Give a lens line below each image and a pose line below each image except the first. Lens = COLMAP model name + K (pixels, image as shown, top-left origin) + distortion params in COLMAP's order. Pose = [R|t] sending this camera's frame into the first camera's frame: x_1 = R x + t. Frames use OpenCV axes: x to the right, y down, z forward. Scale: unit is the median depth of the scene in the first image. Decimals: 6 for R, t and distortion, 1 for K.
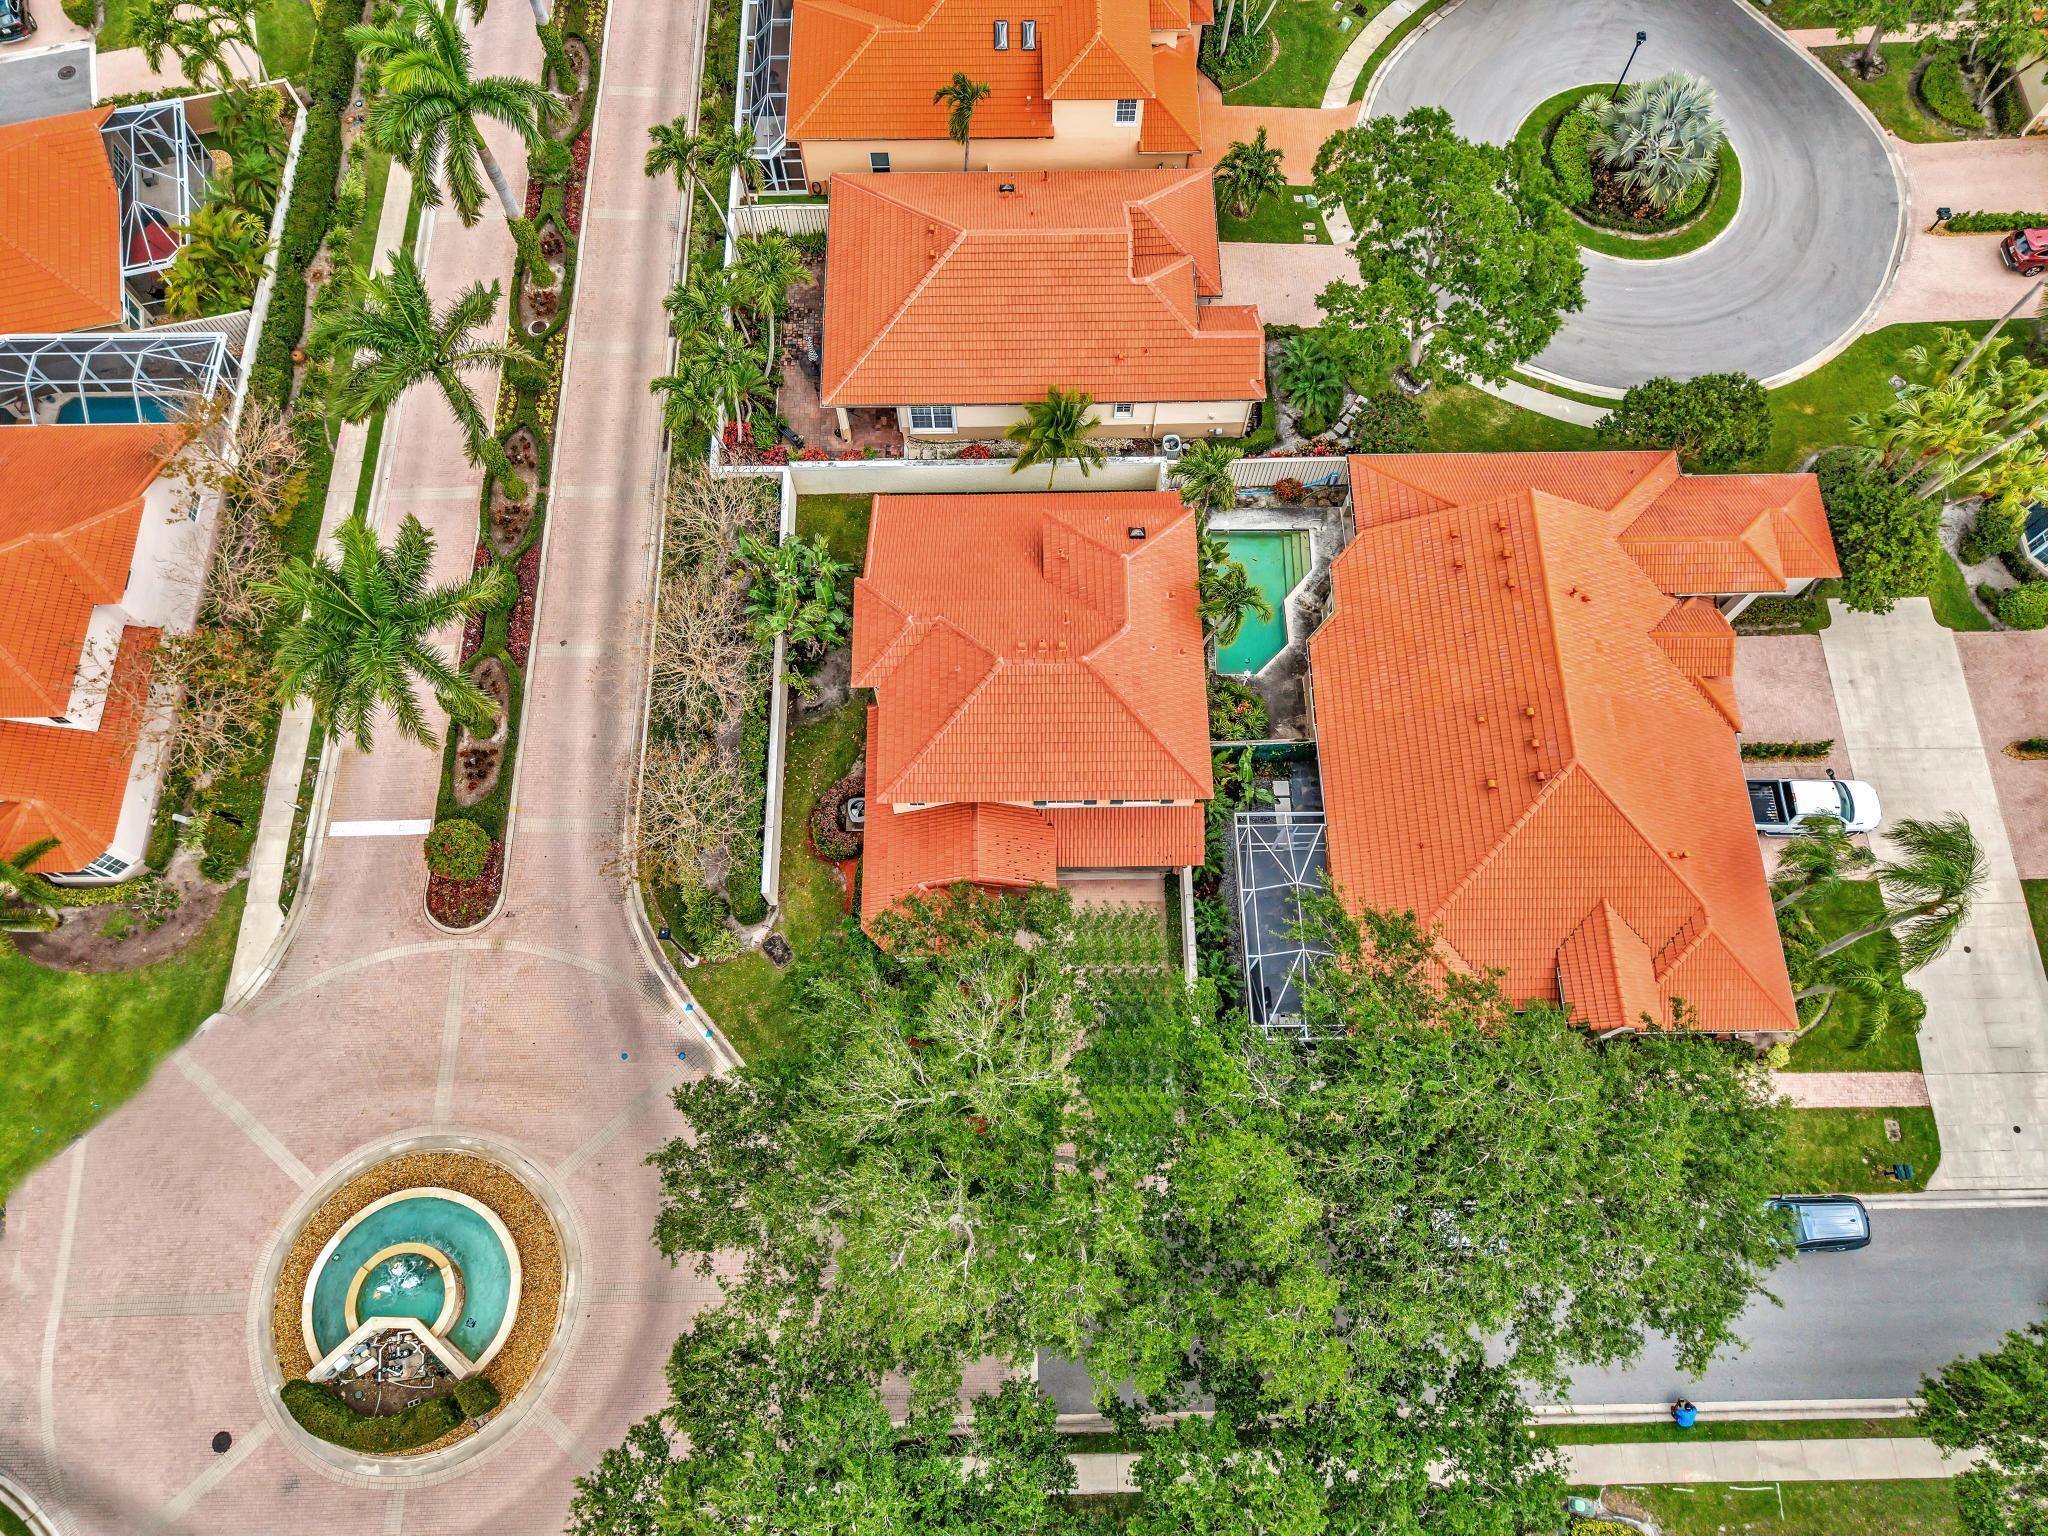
lens RADIAL K [[1432.7, 0, 990.1], [0, 1432.7, 769.0], [0, 0, 1]] dist [0.005121, -0.002215]
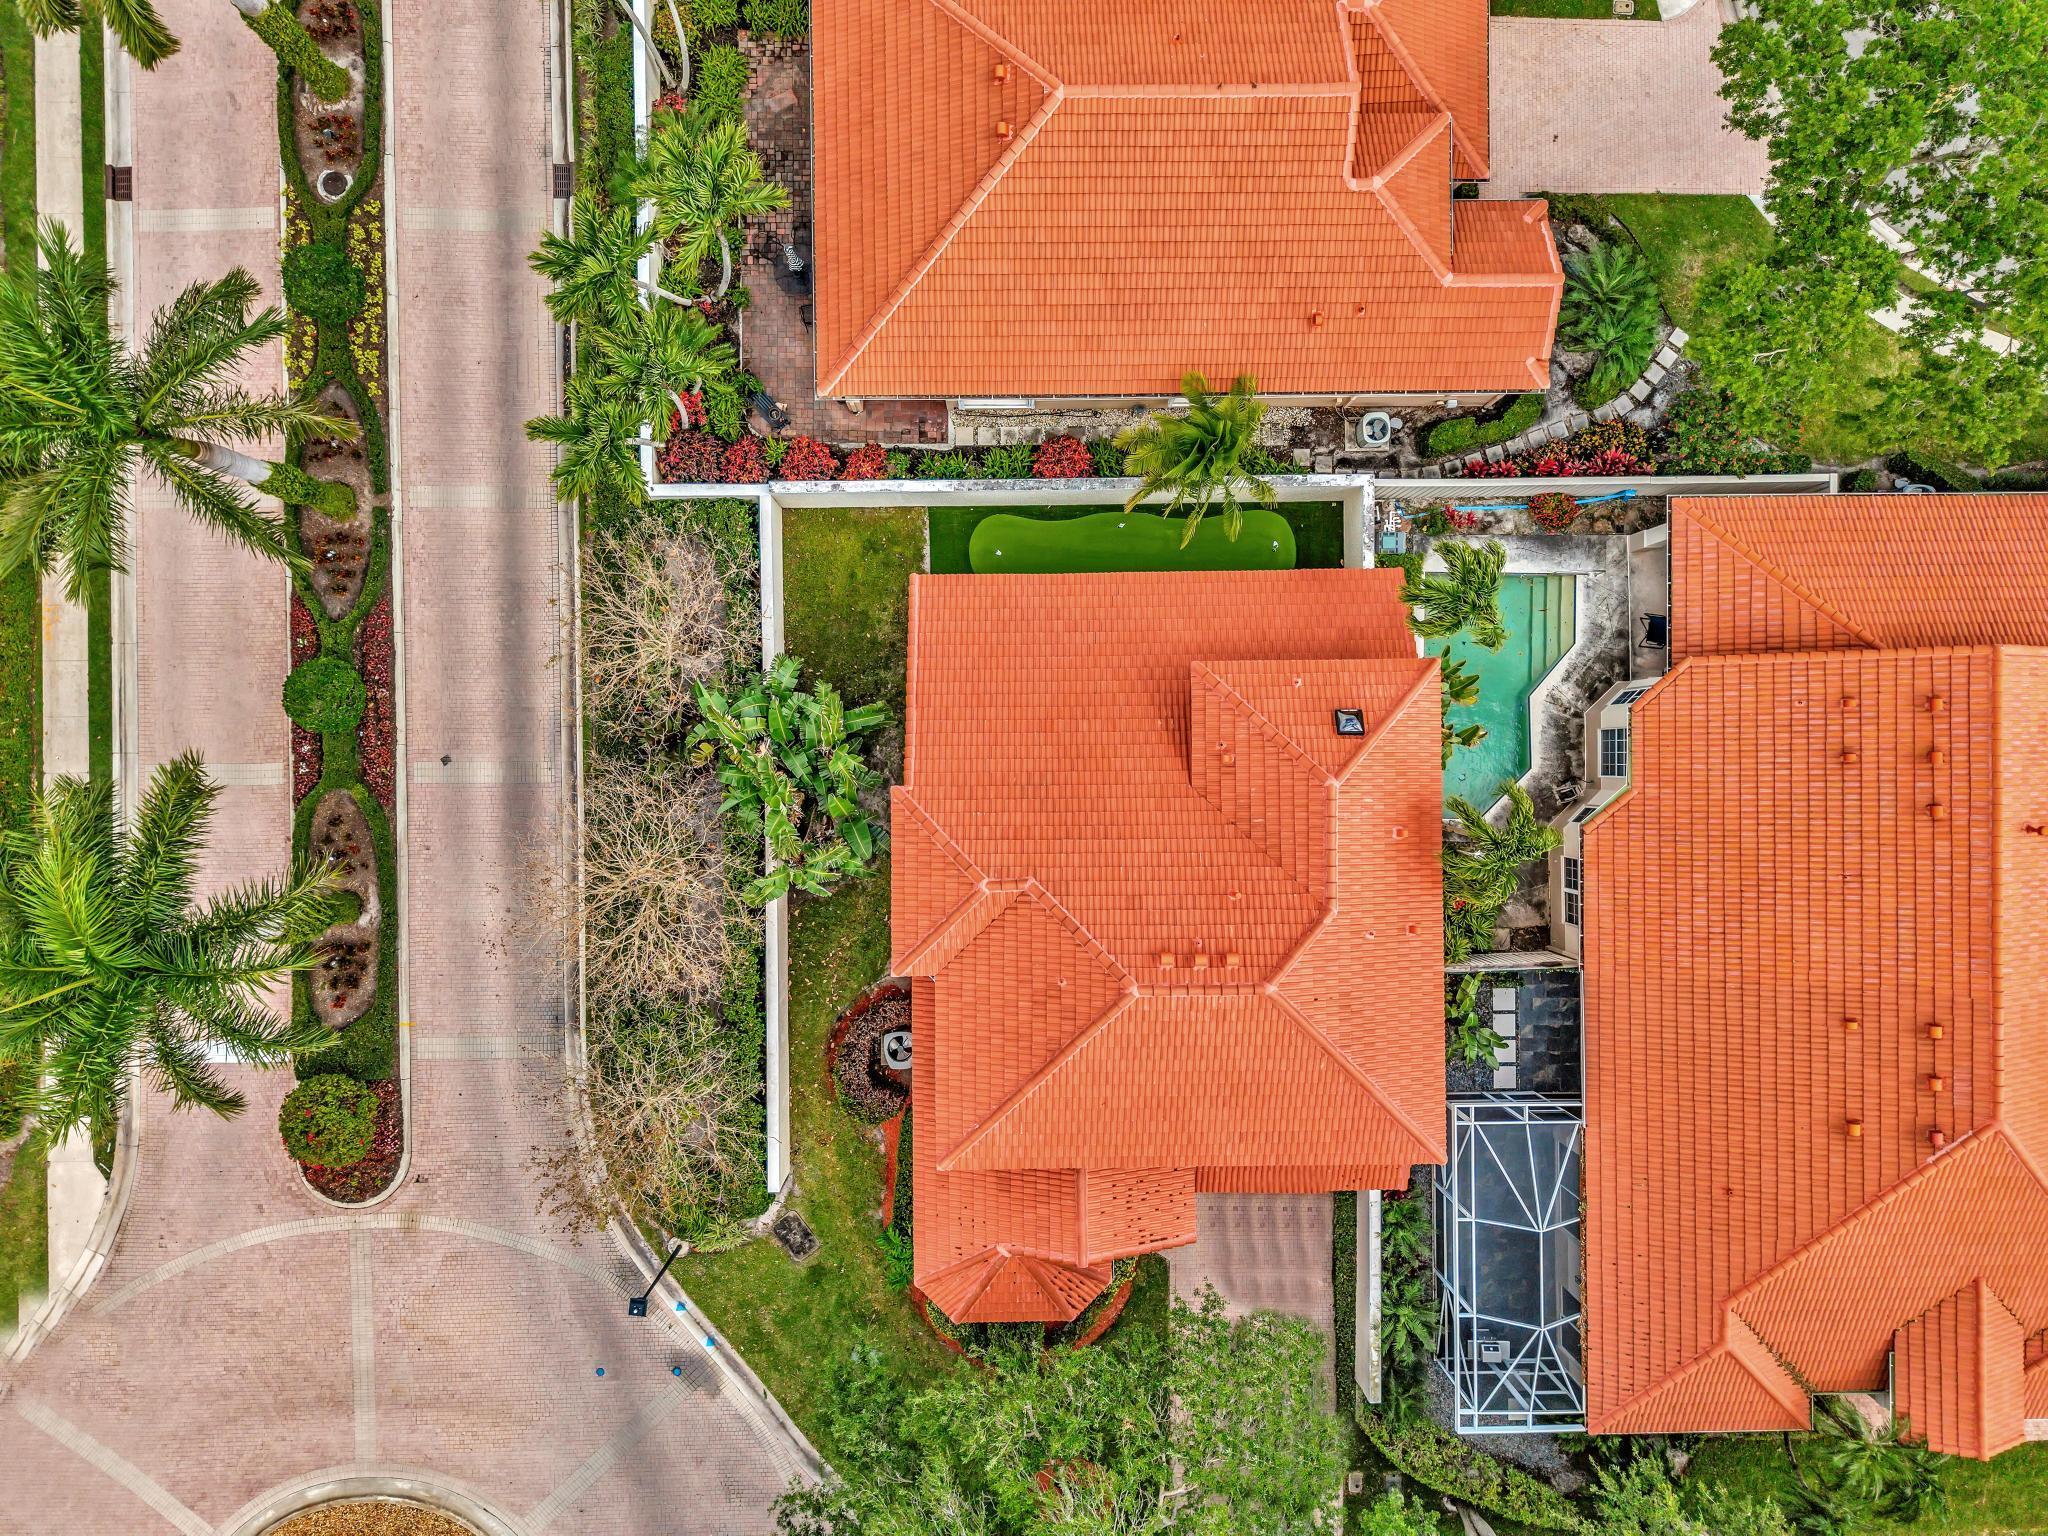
lens RADIAL K [[1432.7, 0, 990.1], [0, 1432.7, 769.0], [0, 0, 1]] dist [0.005121, -0.002215]
pose [[0.999903, -0.004546, 0.013155, -0.055774], [-0.000757, 0.925993, 0.377539, -0.353751], [-0.013898, -0.377512, 0.925900, 0.396486]]
